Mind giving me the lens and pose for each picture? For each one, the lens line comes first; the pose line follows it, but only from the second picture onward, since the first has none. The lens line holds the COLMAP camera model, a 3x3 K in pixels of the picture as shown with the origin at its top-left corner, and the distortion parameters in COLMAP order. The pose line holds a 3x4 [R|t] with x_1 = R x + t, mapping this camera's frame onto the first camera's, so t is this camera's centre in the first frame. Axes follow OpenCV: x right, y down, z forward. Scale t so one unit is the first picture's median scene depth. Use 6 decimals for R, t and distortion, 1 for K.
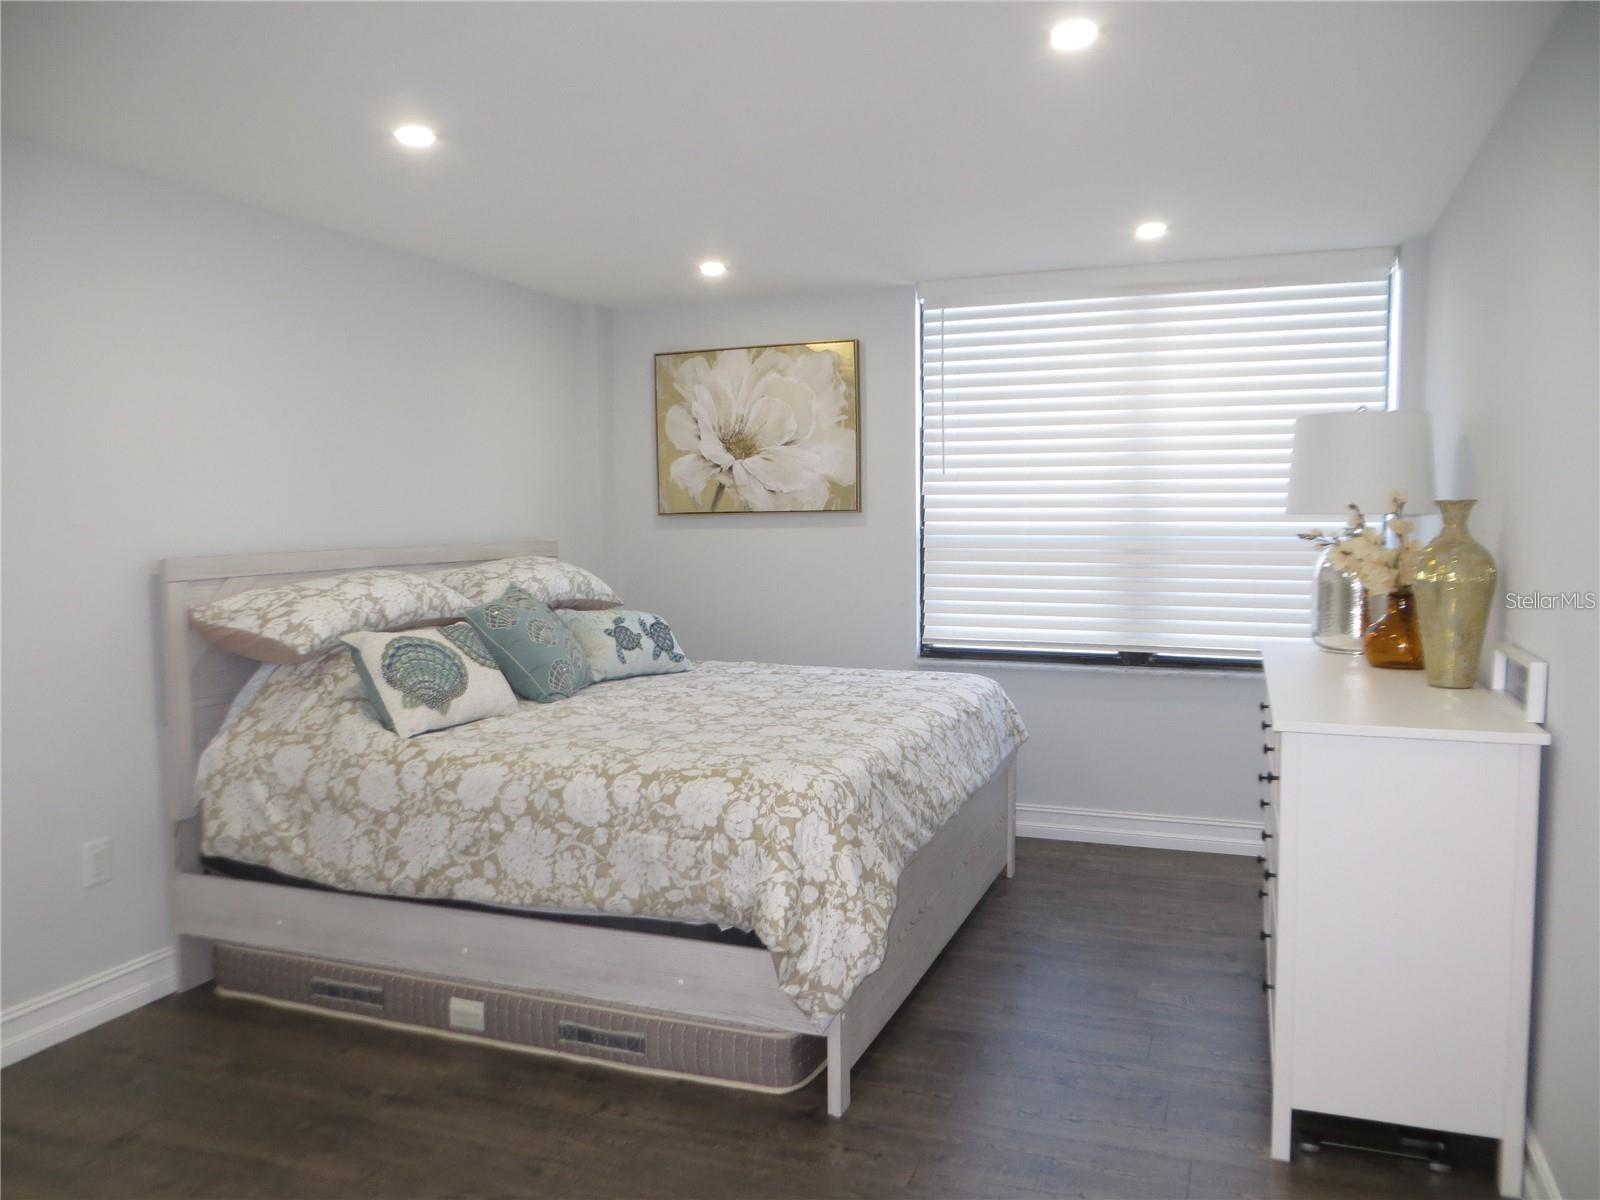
lens RADIAL K [[1191.7, 0, 755.5], [0, 1191.7, 603.9], [0, 0, 1]] dist [-0.026525, 0.027368]
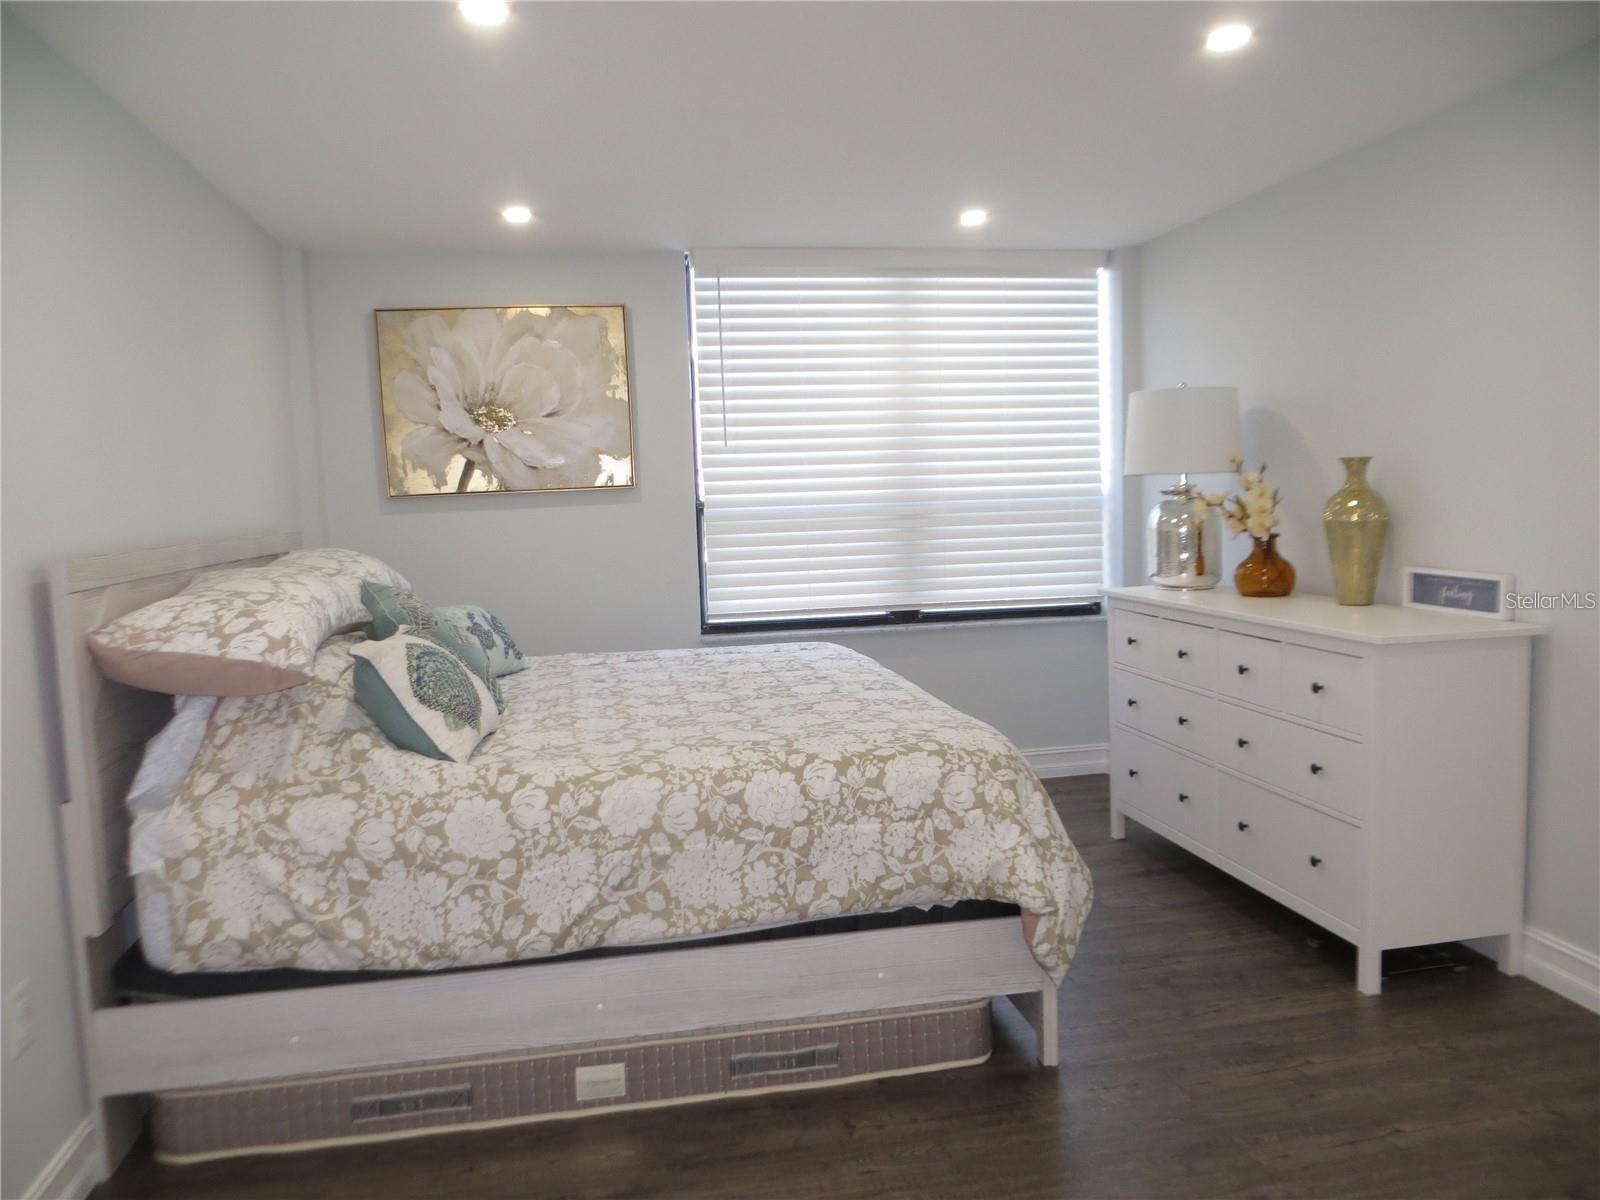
lens RADIAL K [[1191.7, 0, 808.4], [0, 1191.7, 610.4], [0, 0, 1]] dist [-0.026525, 0.027368]
pose [[0.850259, -0.073133, 0.521260, -0.508661], [0.065030, 0.997309, 0.033848, -0.004253], [-0.522333, 0.005118, 0.852726, 0.200341]]
